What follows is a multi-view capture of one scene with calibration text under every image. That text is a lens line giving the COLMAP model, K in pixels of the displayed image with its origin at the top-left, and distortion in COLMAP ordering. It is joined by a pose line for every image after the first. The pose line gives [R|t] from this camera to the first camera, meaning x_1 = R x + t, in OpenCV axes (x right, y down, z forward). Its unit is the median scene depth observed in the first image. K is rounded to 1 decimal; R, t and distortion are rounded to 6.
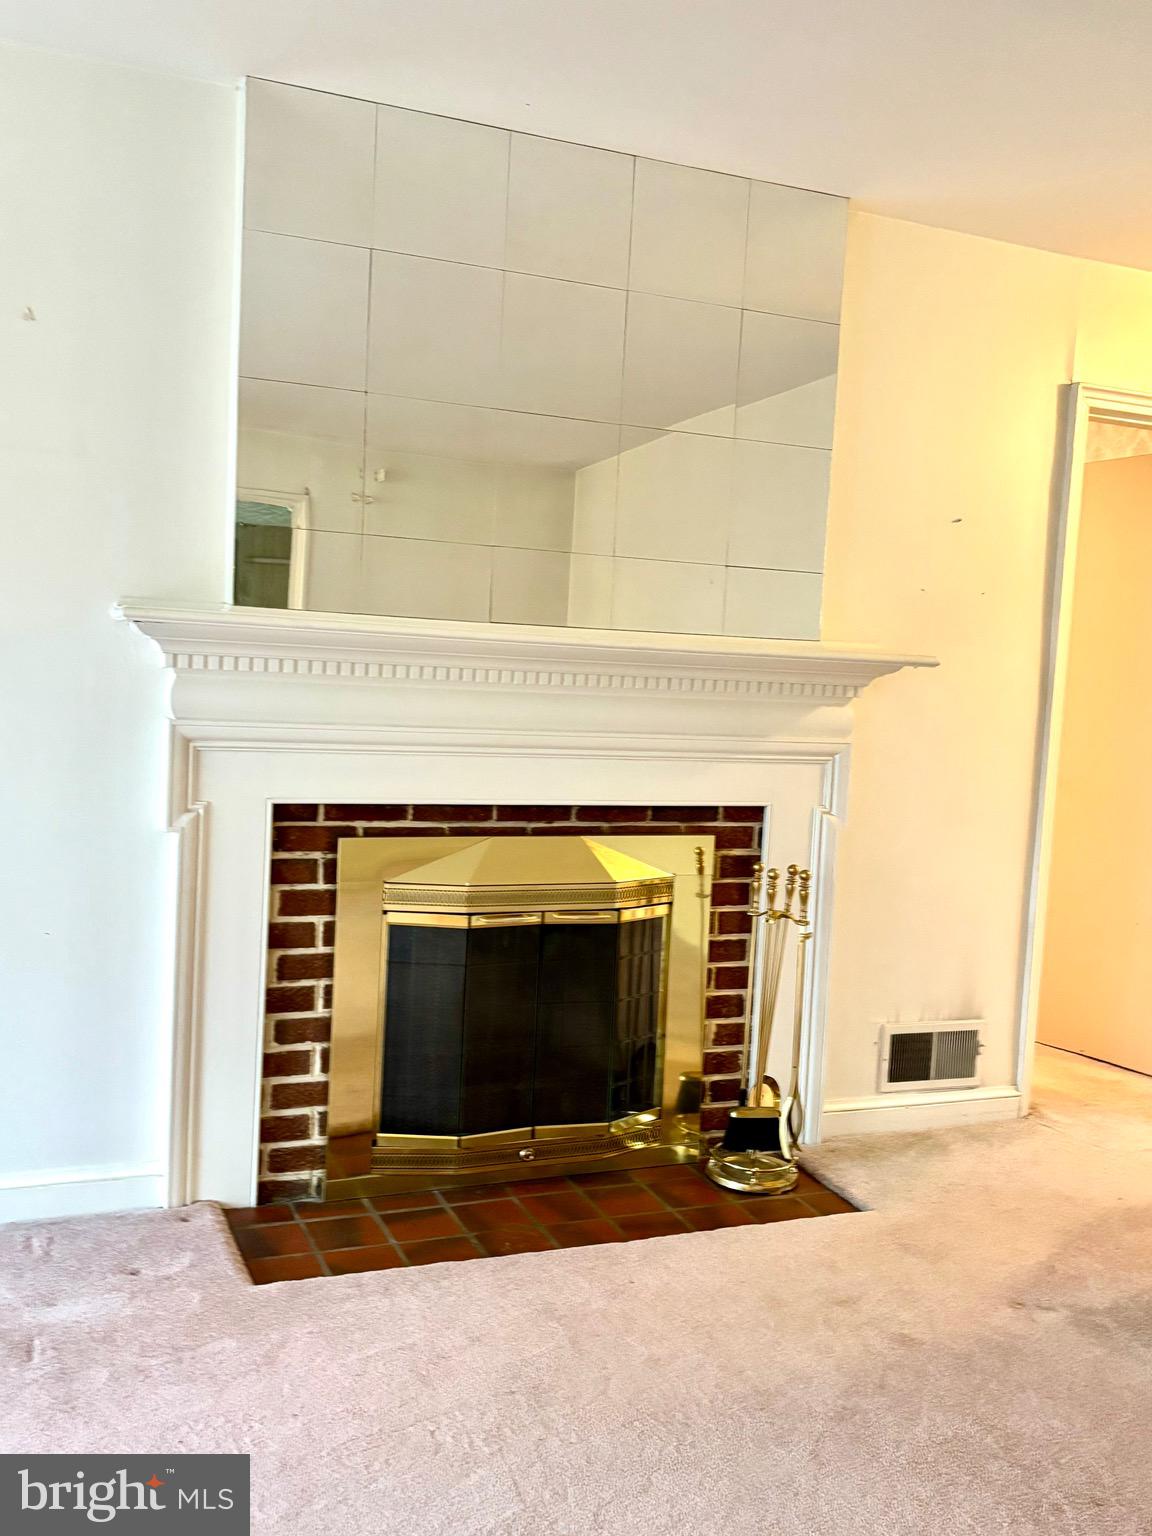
lens RADIAL K [[1416.5, 0, 576.5], [0, 1416.5, 768.0], [0, 0, 1]] dist [0.059827, 0.000000]
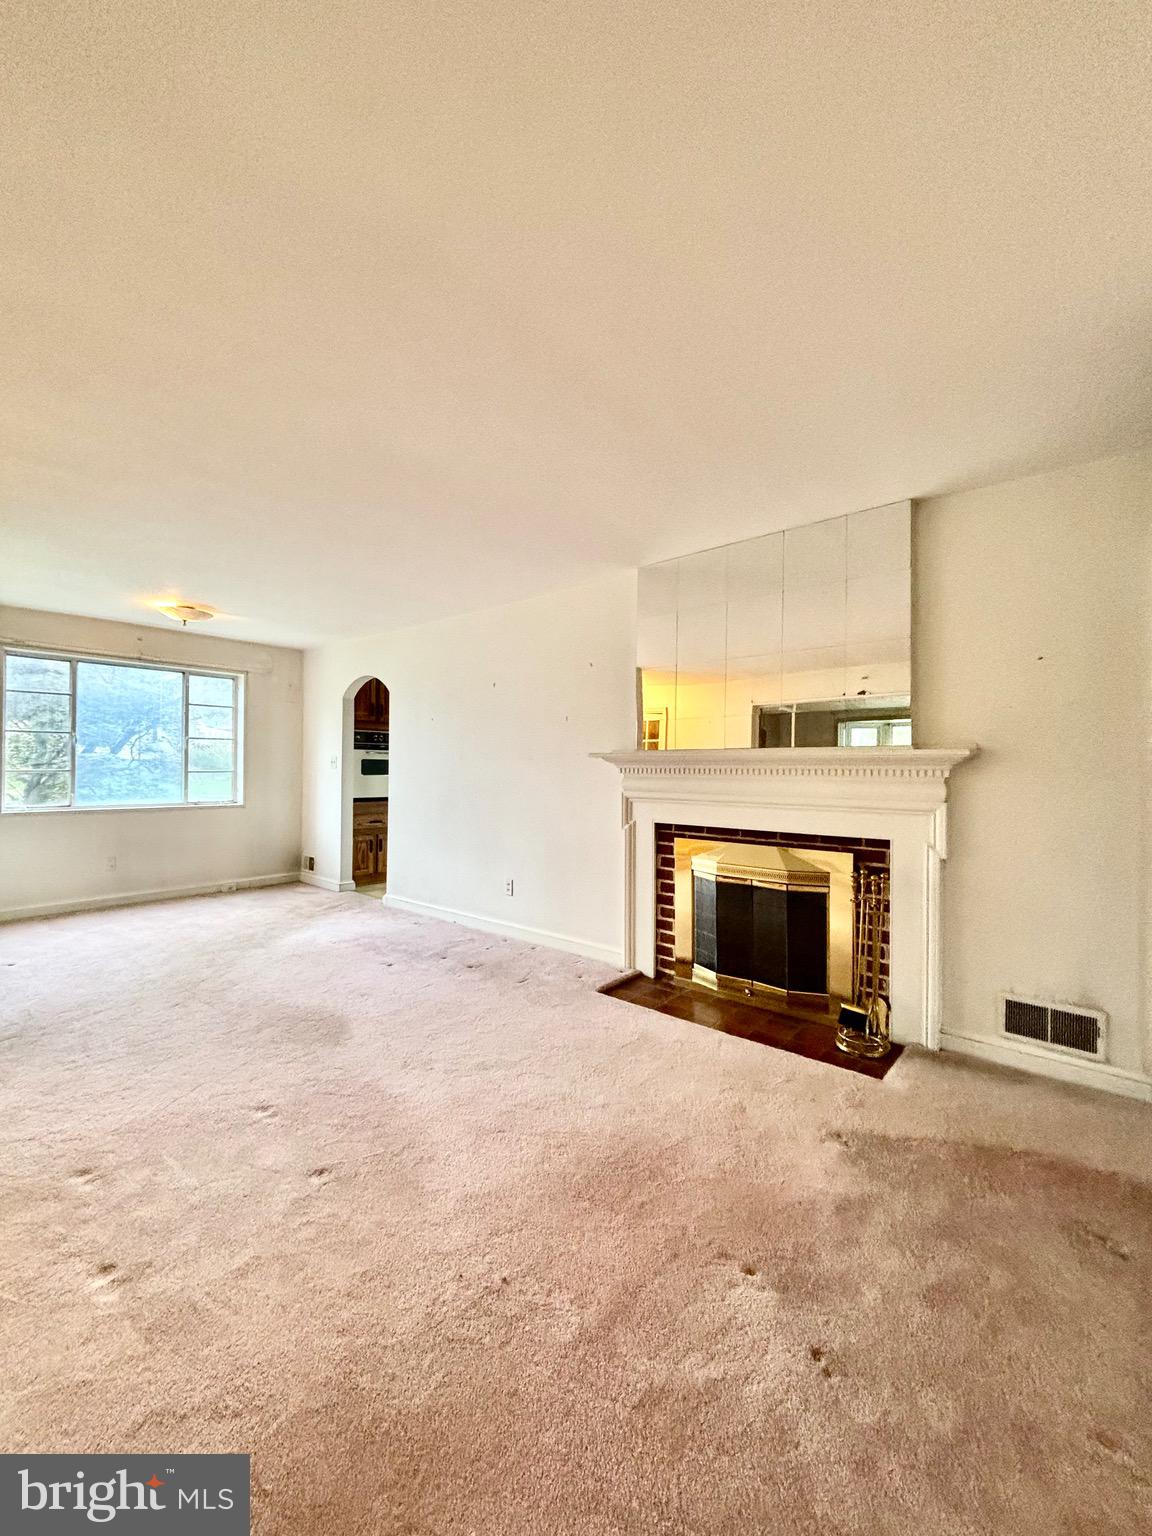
lens RADIAL K [[628.1, 0, 579.2], [0, 628.1, 763.5], [0, 0, 1]] dist [-0.007420, 0.000961]
pose [[0.452541, -0.047123, -0.890498, 0.742731], [-0.048235, 0.995847, -0.077210, 0.012044], [0.890438, 0.077894, 0.448389, 0.330459]]
